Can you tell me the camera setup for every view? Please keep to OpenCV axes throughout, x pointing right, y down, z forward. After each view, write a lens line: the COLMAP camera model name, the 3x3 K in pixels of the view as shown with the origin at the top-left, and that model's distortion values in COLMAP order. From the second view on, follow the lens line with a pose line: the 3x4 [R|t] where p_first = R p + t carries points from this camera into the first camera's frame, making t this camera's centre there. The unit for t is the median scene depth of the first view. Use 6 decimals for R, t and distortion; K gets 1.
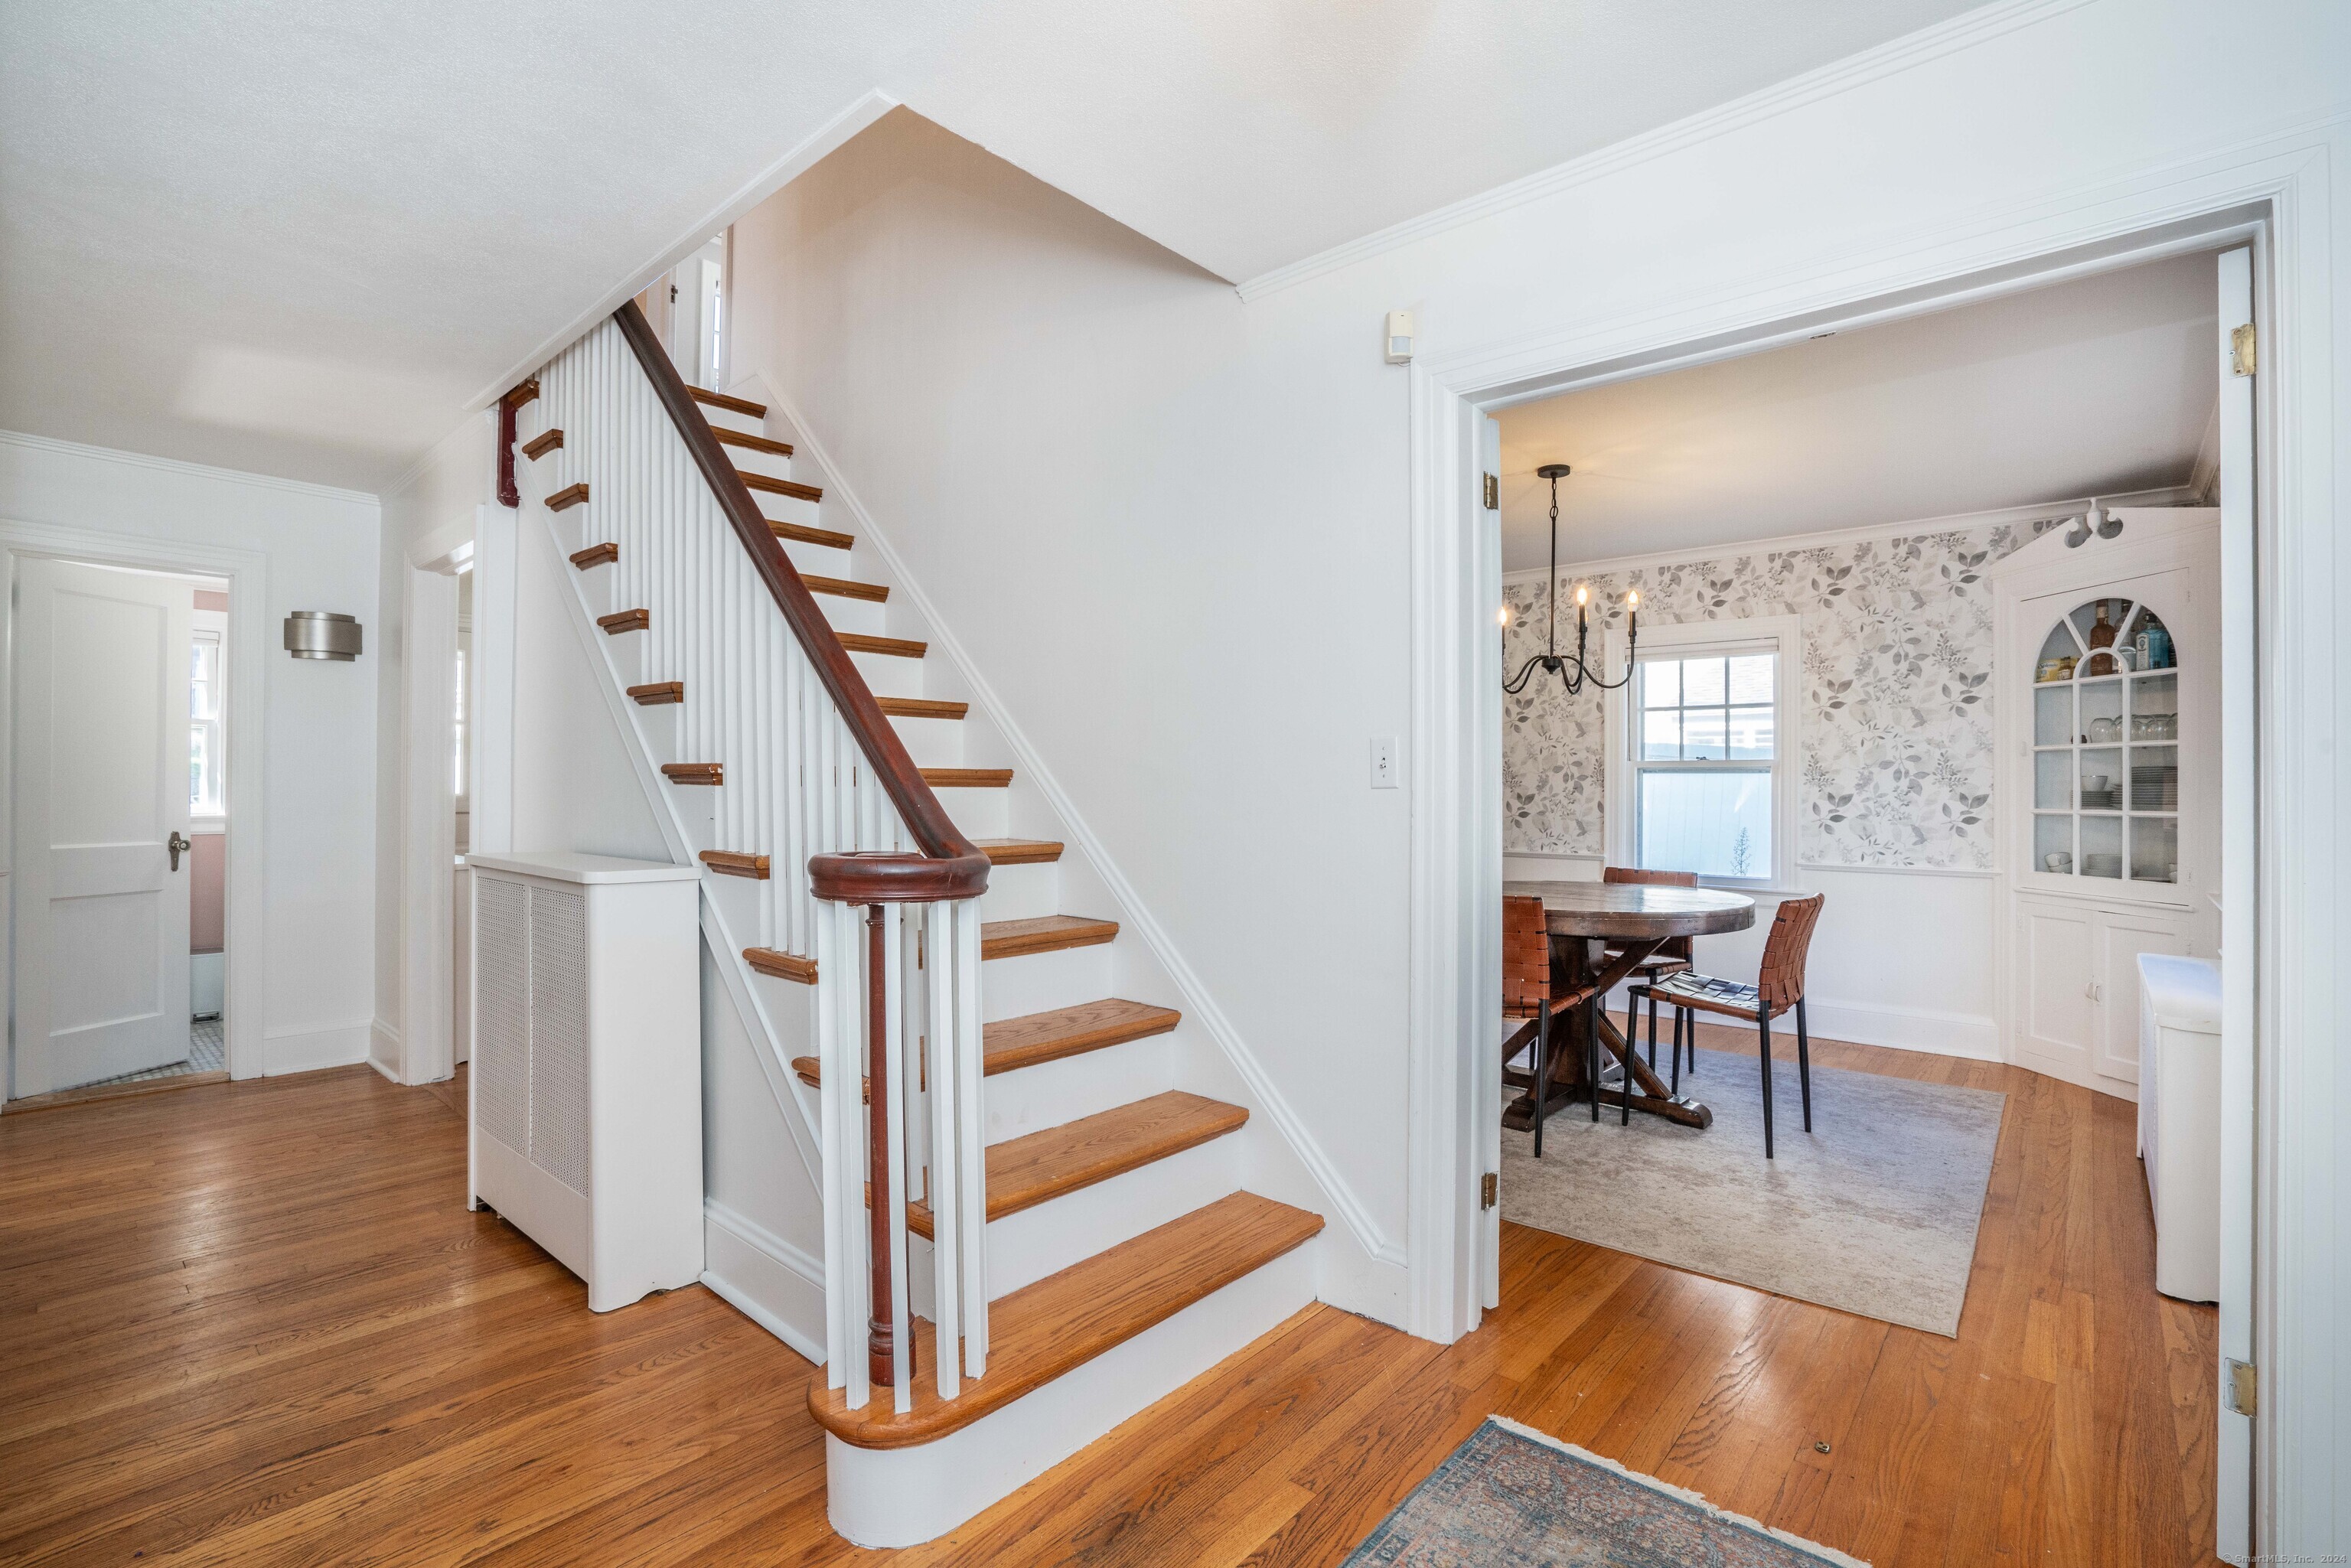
lens RADIAL K [[1085.9, 0, 1171.6], [0, 1085.9, 787.0], [0, 0, 1]] dist [-0.019252, 0.002686]
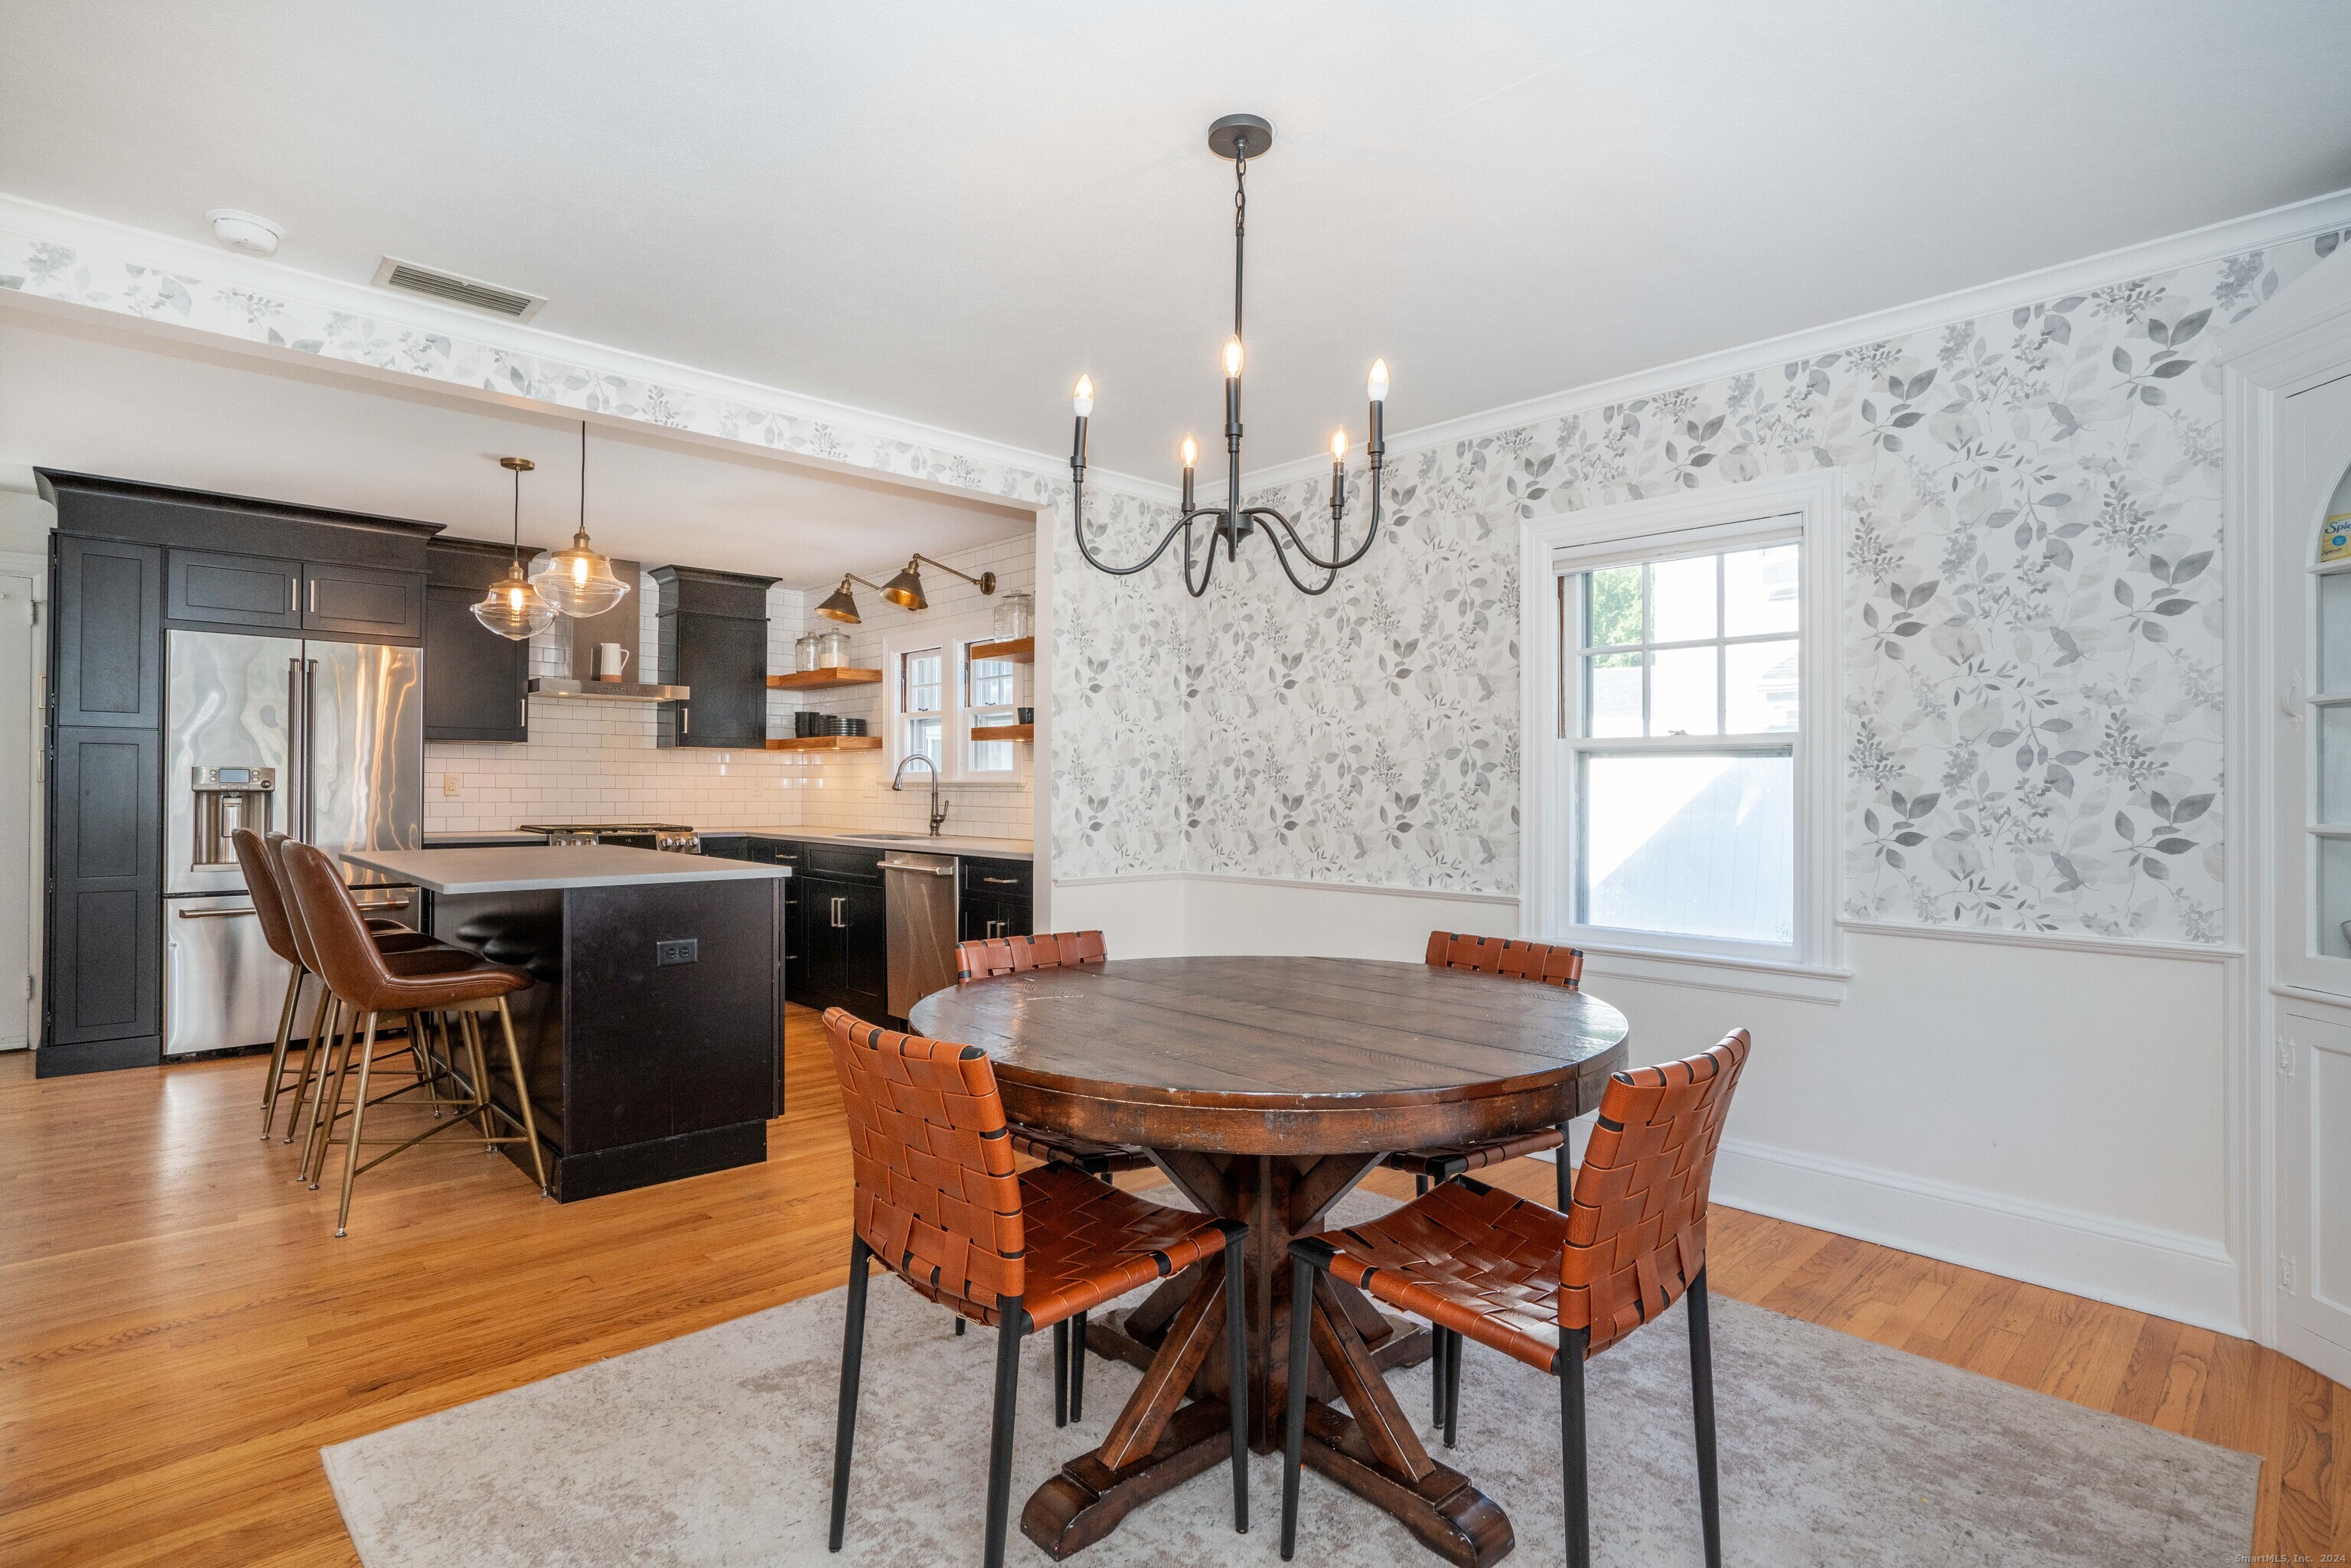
lens RADIAL K [[1172.5, 0, 1164.2], [0, 1172.5, 784.2], [0, 0, 1]] dist [-0.010734, 0.007219]
pose [[0.995874, -0.001227, -0.090740, 0.301112], [0.001011, 0.999997, -0.002432, 0.002786], [0.090742, 0.002330, 0.995872, 0.386015]]
